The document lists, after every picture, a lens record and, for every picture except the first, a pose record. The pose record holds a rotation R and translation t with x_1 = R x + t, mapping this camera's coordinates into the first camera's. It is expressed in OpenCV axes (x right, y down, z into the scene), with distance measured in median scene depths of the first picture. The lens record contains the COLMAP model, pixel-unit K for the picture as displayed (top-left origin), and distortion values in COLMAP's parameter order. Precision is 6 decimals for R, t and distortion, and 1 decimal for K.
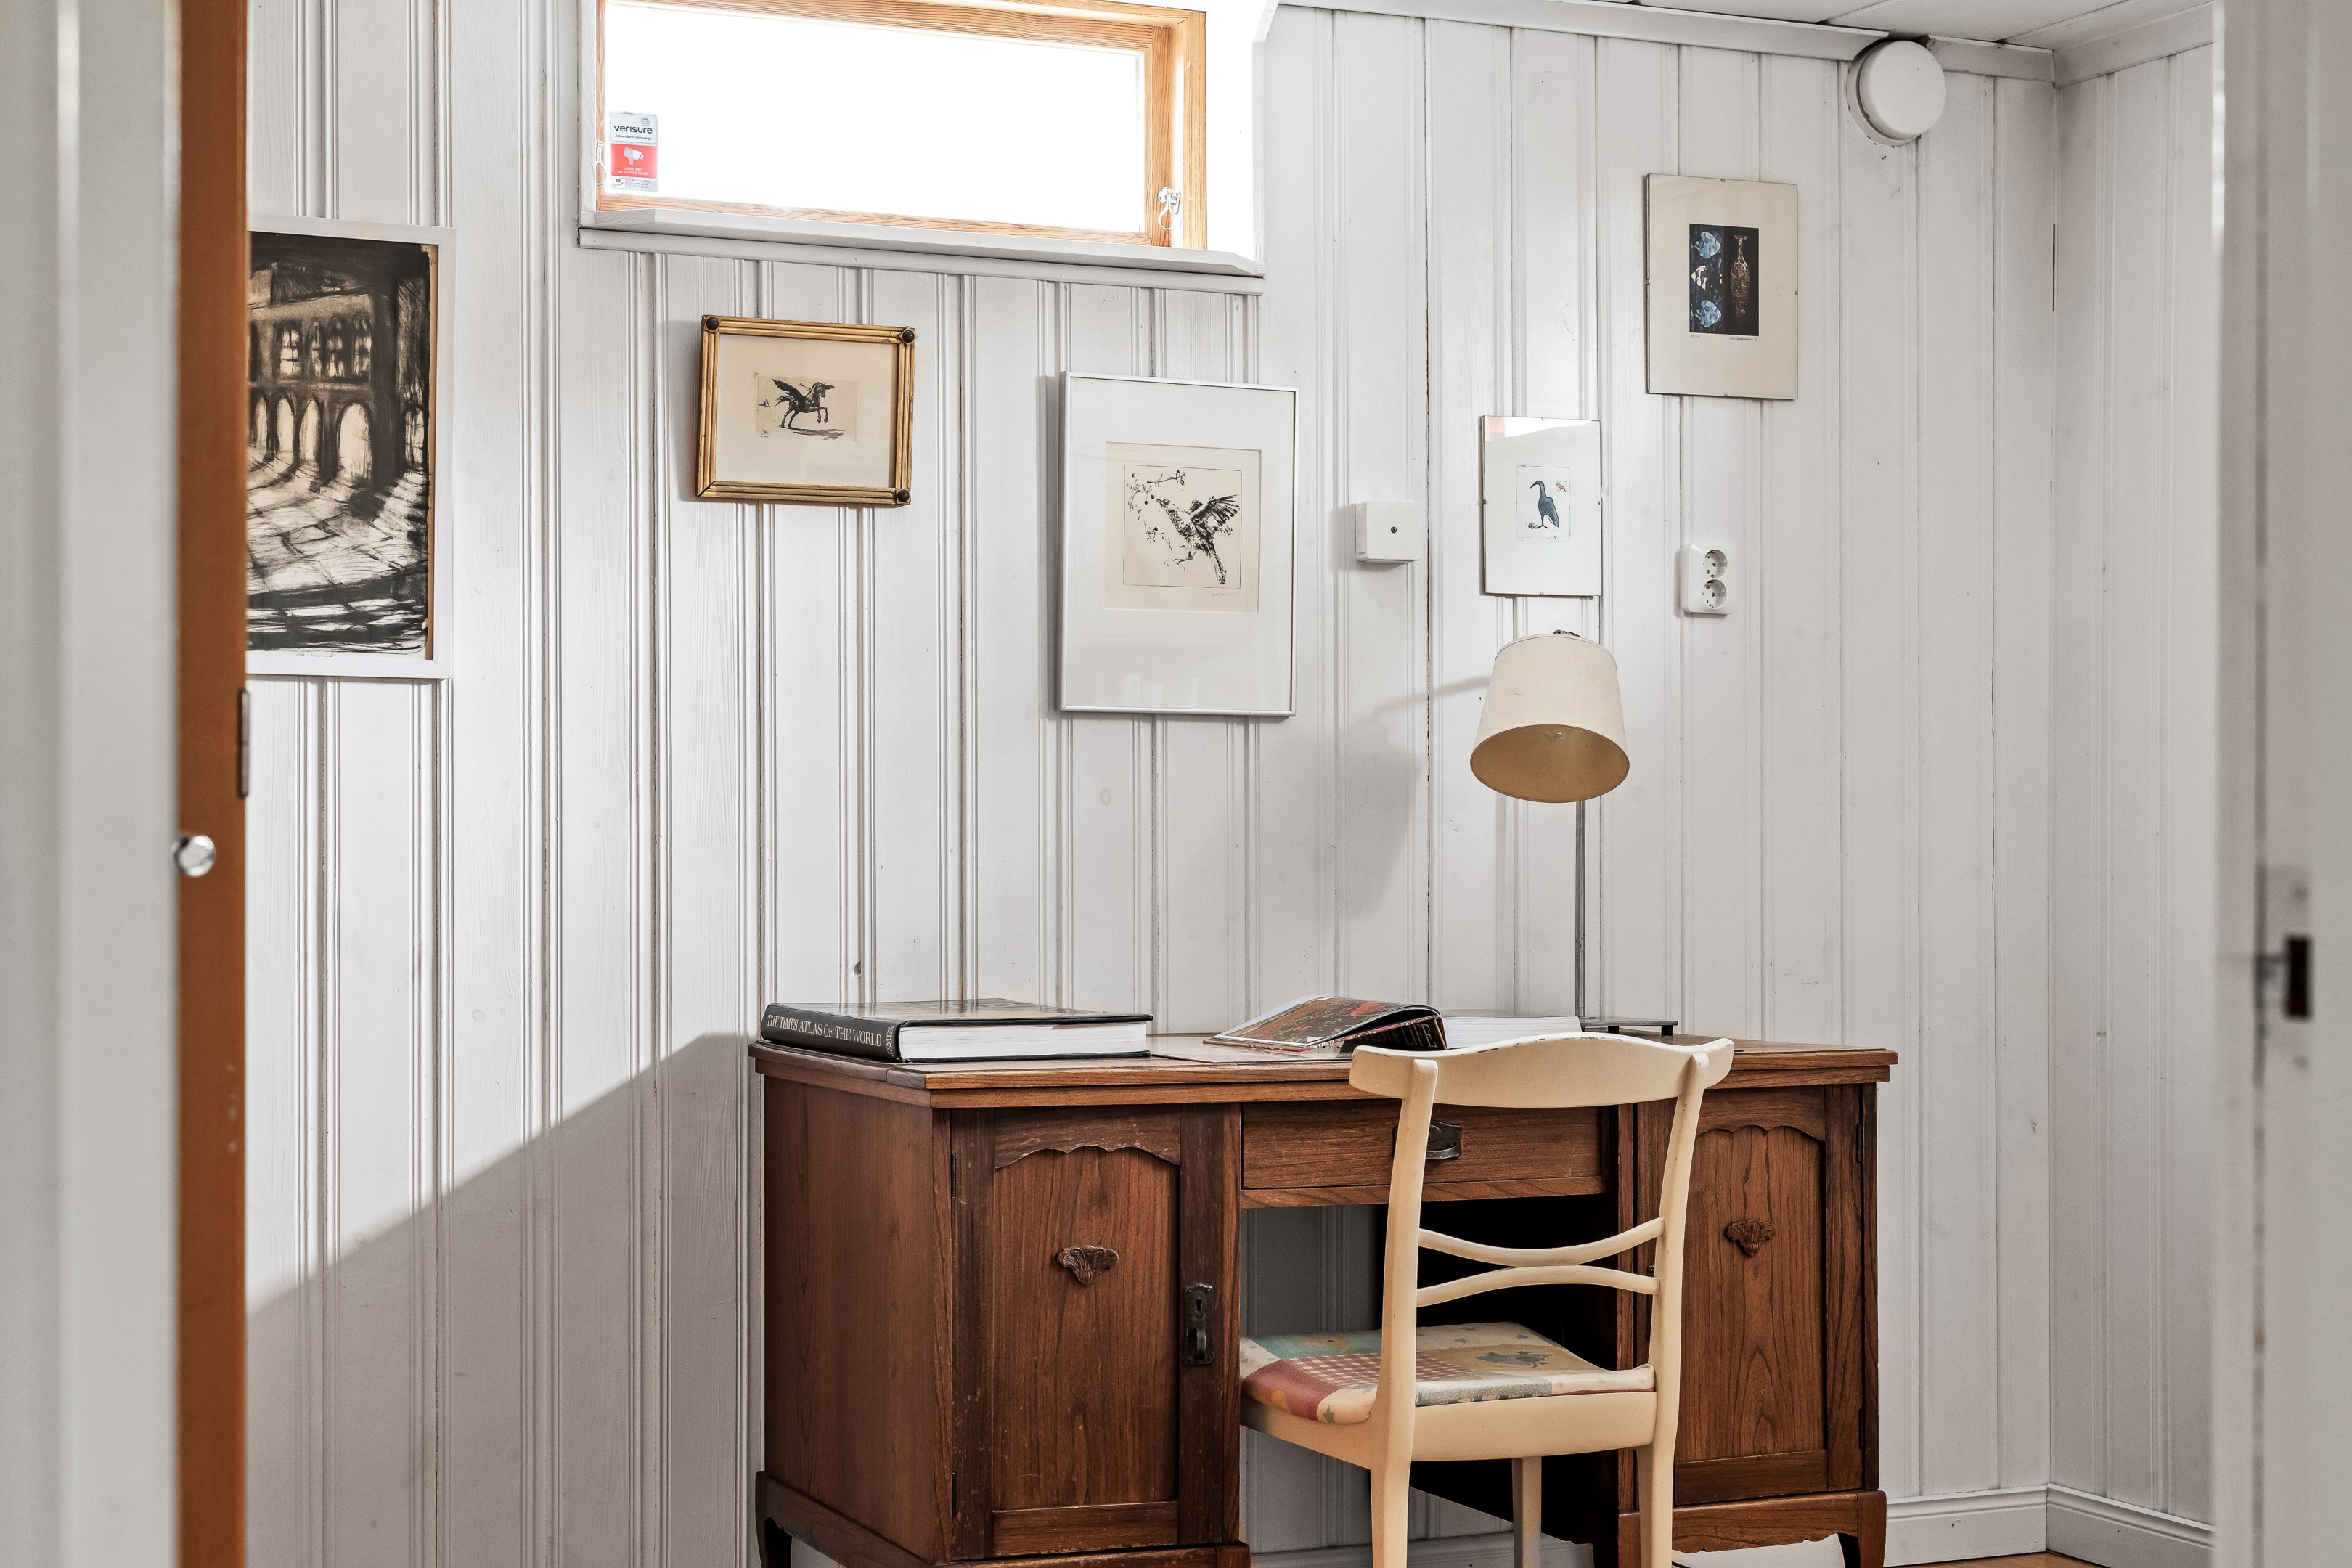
lens RADIAL K [[3490.9, 0, 1174.1], [0, 3490.9, 817.3], [0, 0, 1]] dist [0.005758, -0.097042]
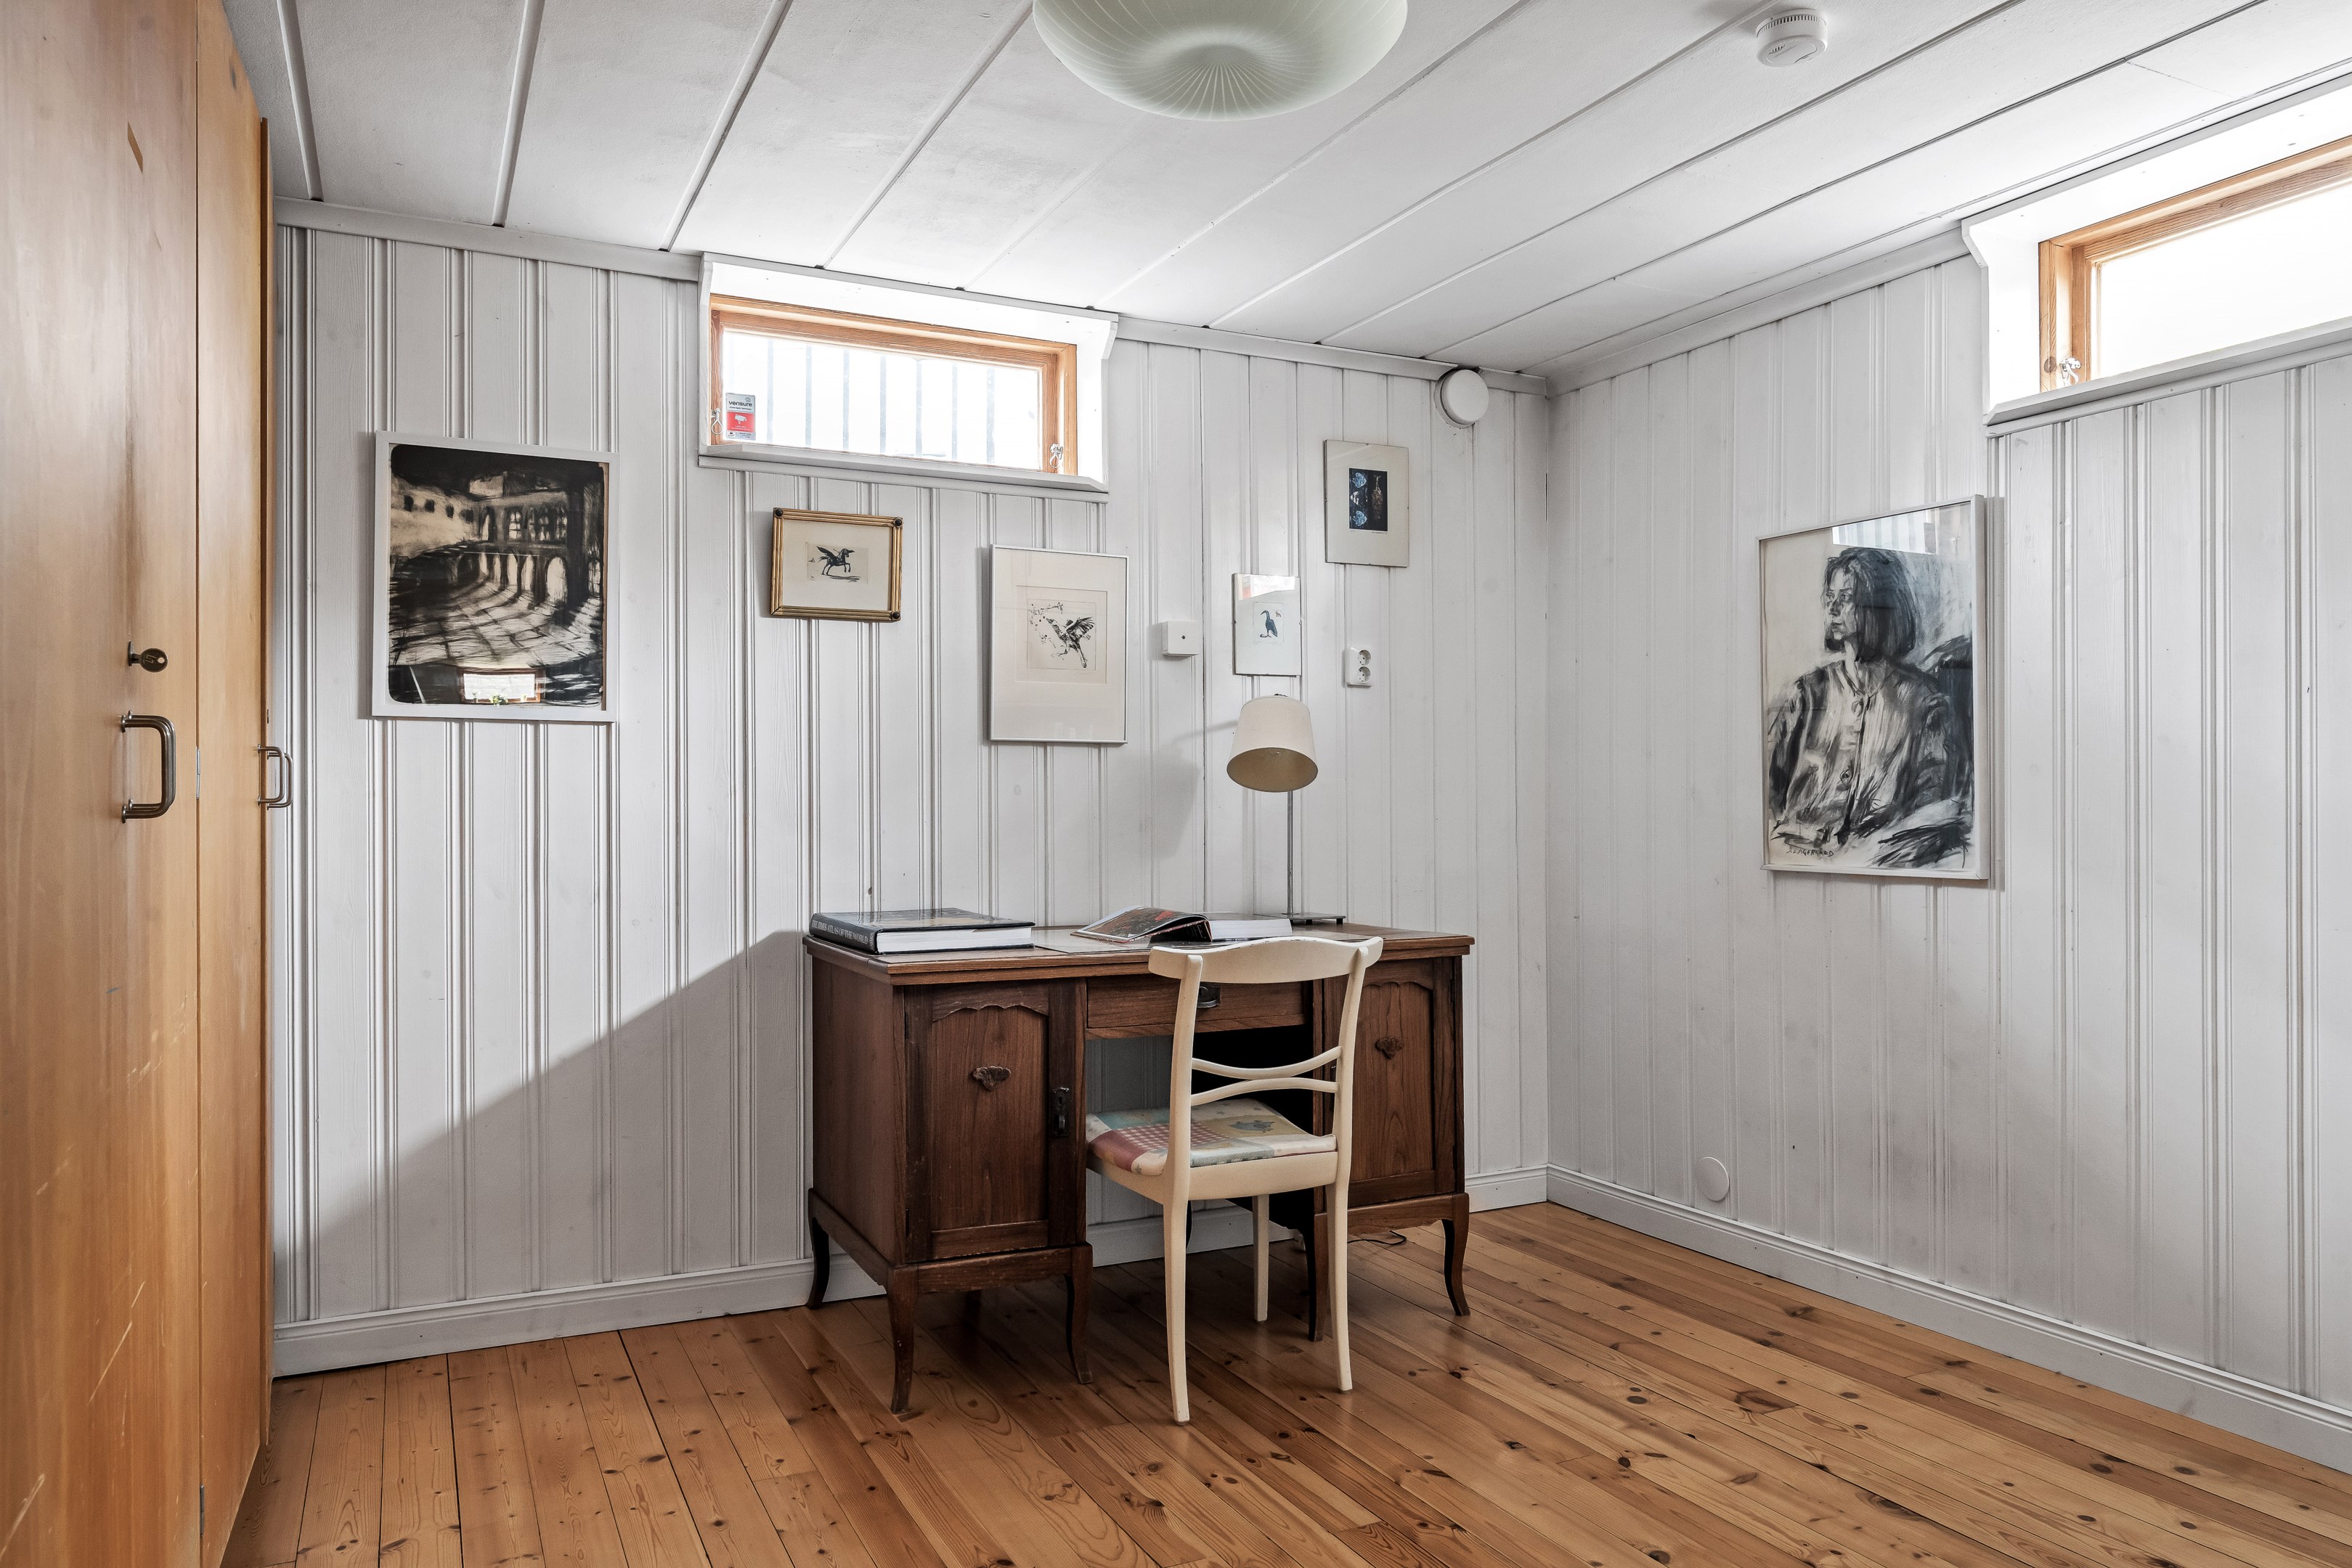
lens RADIAL K [[1608.6, 0, 1175.9], [0, 1608.6, 774.9], [0, 0, 1]] dist [-0.005738, 0.000793]
pose [[0.998975, -0.003307, 0.045139, 0.025356], [0.003773, 0.999941, -0.010230, -0.005367], [-0.045102, 0.010390, 0.998928, 0.217642]]
